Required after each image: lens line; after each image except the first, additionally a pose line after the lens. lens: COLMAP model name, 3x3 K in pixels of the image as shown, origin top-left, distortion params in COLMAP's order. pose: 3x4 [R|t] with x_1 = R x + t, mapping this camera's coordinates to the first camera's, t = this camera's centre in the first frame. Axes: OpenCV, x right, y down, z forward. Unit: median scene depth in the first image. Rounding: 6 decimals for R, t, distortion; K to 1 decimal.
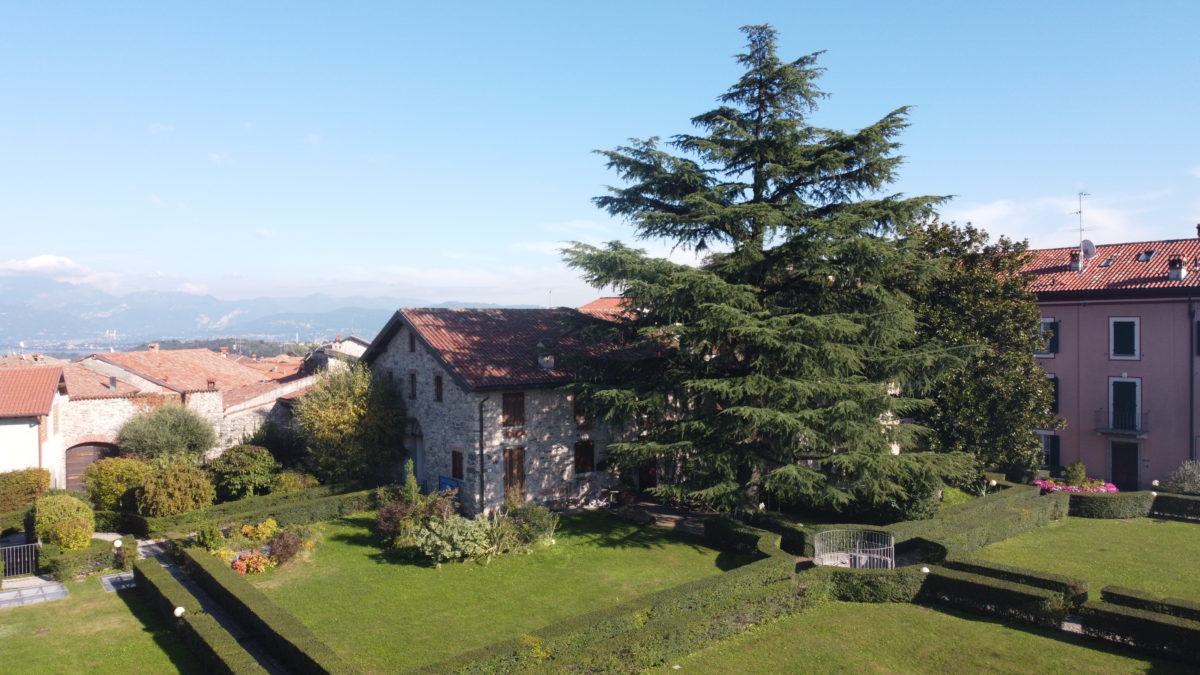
lens RADIAL K [[905.0, 0, 600.0], [0, 905.0, 337.5], [0, 0, 1]] dist [0.047596, -0.067441]
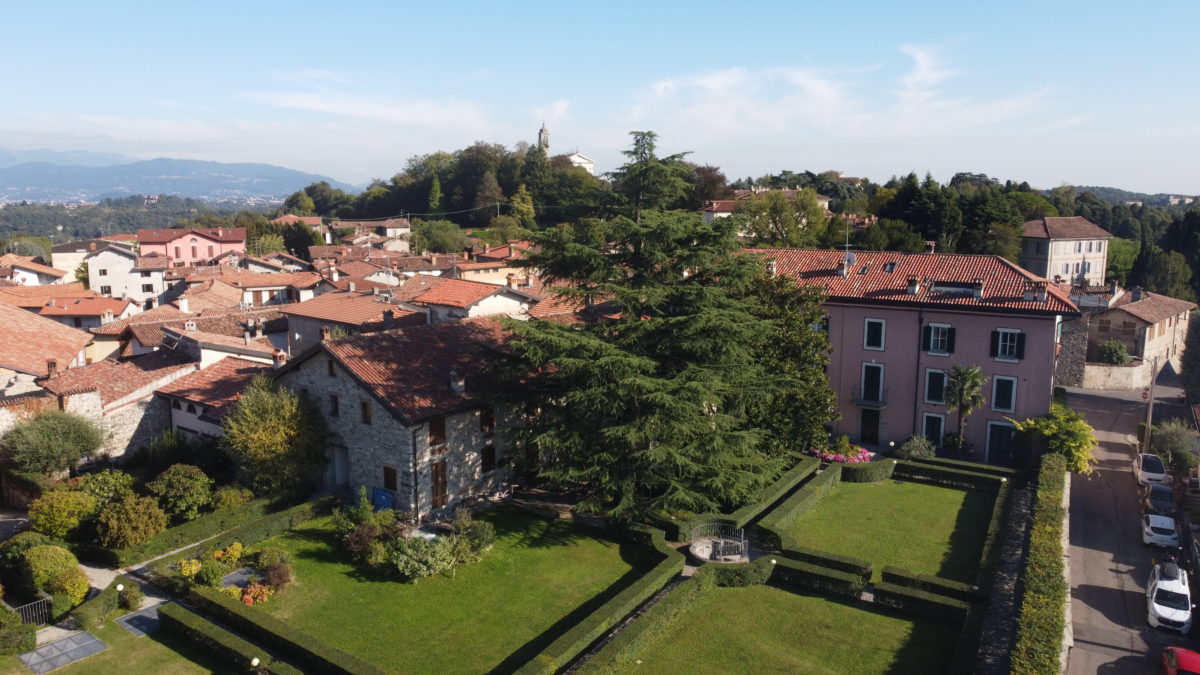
lens RADIAL K [[904.4, 0, 600.0], [0, 904.4, 337.5], [0, 0, 1]] dist [0.060319, -0.075714]
pose [[0.961229, -0.035745, 0.273424, -0.214196], [-0.005919, 0.988659, 0.150058, -0.227807], [-0.275687, -0.145859, 0.950117, -0.192705]]
